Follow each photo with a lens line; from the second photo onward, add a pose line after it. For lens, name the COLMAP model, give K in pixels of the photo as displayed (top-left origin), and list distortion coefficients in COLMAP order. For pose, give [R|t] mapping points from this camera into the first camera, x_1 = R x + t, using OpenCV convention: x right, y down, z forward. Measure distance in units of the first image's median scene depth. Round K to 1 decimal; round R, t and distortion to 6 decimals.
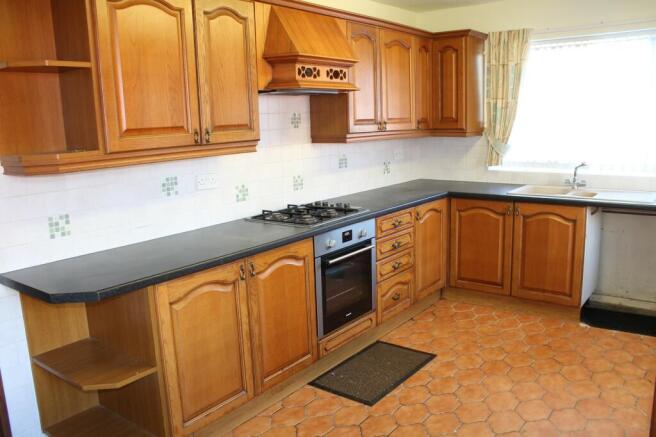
lens RADIAL K [[558.2, 0, 326.2], [0, 558.2, 218.3], [0, 0, 1]] dist [-0.086568, 0.015236]
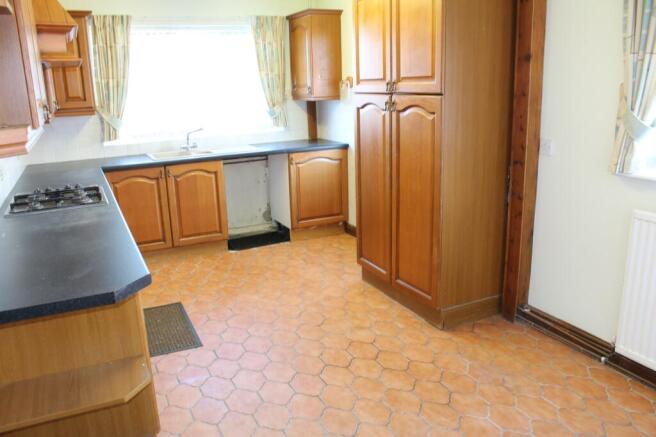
lens RADIAL K [[558.2, 0, 324.9], [0, 558.2, 219.2], [0, 0, 1]] dist [-0.086568, 0.015236]
pose [[0.465507, -0.201924, 0.861702, -0.524176], [0.184842, 0.974336, 0.128462, -0.007894], [-0.865527, 0.099479, 0.490884, 0.148702]]
